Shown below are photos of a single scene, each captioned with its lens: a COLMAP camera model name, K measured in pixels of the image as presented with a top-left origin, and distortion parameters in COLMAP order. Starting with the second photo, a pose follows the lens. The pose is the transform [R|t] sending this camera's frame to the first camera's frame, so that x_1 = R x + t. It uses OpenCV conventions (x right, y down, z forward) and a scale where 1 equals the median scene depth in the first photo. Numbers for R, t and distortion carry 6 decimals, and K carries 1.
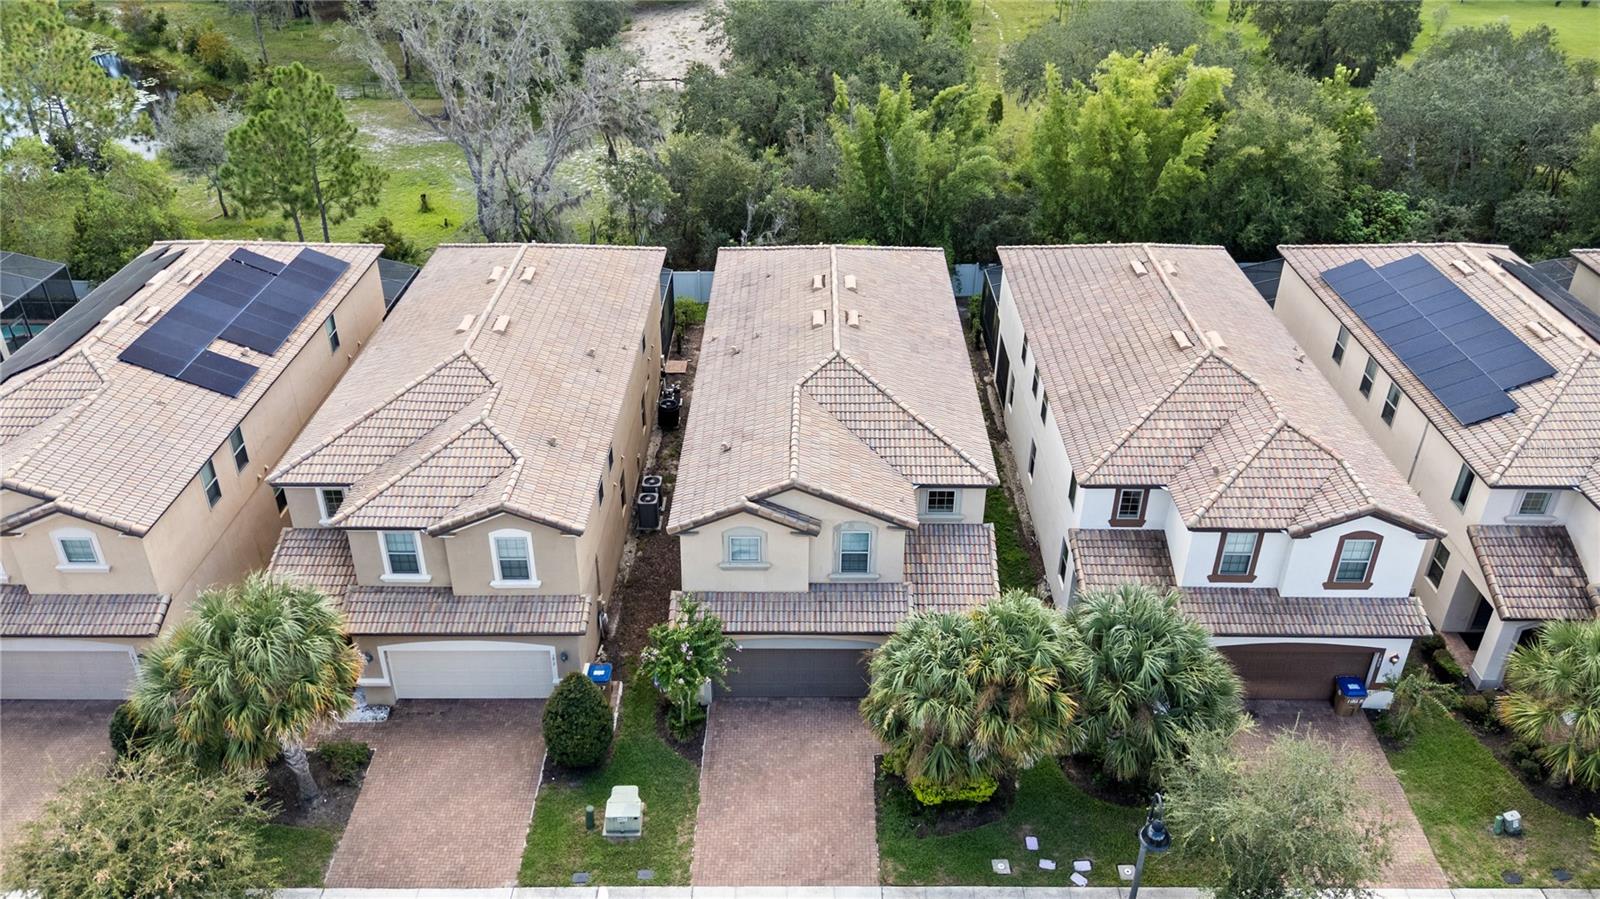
lens RADIAL K [[1180.6, 0, 826.2], [0, 1180.6, 439.9], [0, 0, 1]] dist [0.061380, -0.078711]
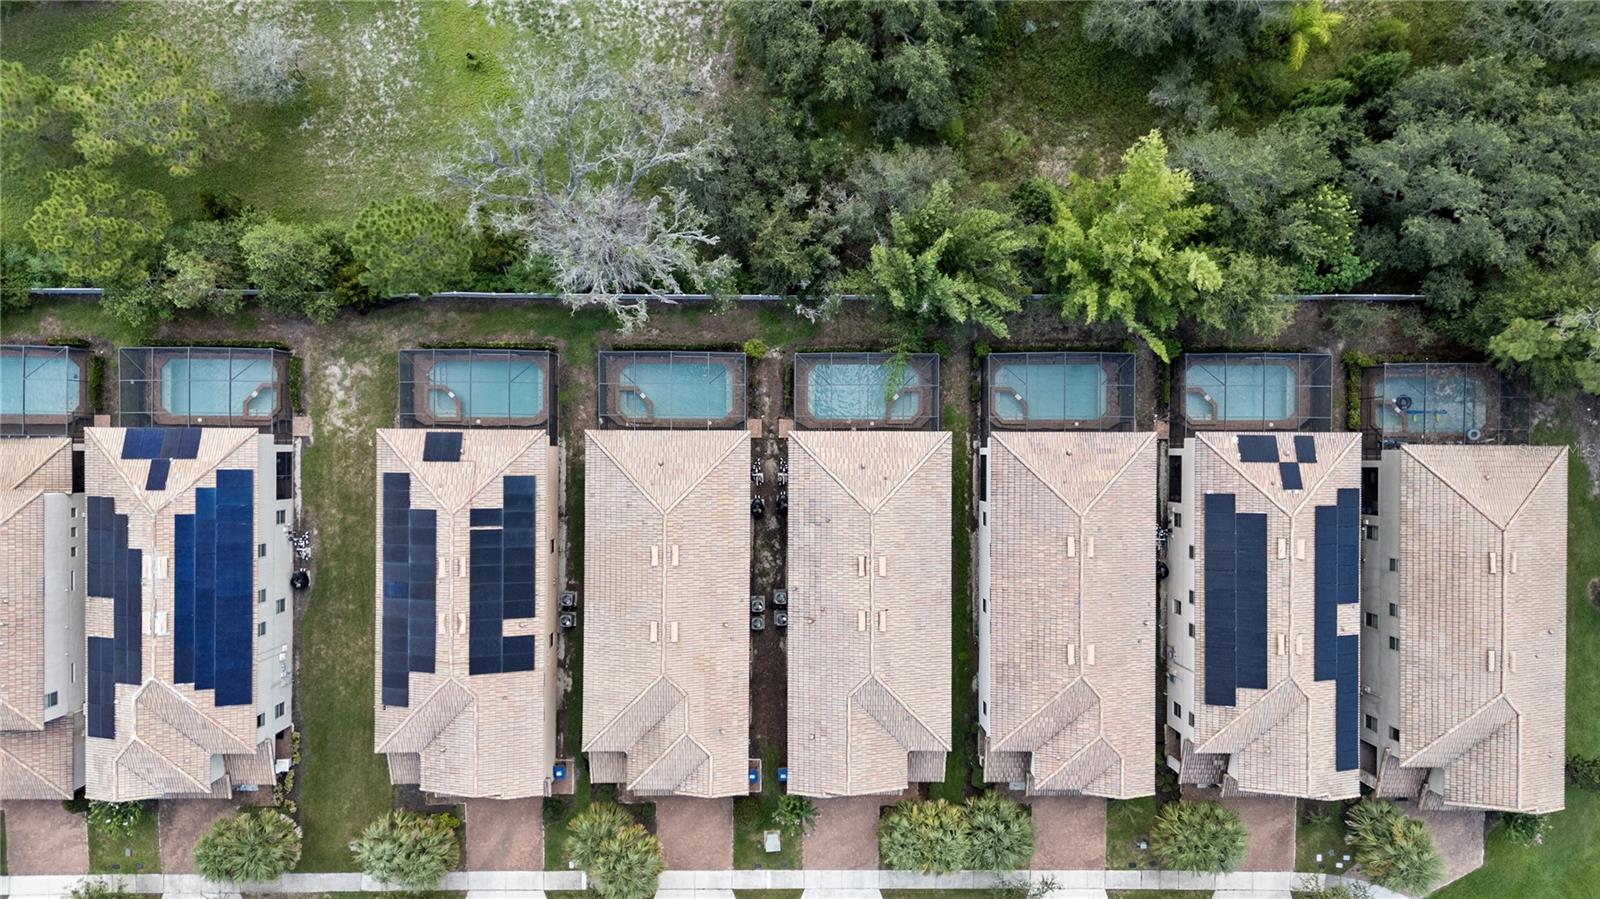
lens RADIAL K [[1167.3, 0, 818.5], [0, 1167.3, 447.2], [0, 0, 1]] dist [0.058843, -0.088801]
pose [[0.999804, 0.008518, 0.017873, -0.114177], [-0.019708, 0.514713, 0.857136, -1.884782], [-0.001898, -0.857320, 0.514780, 0.420466]]
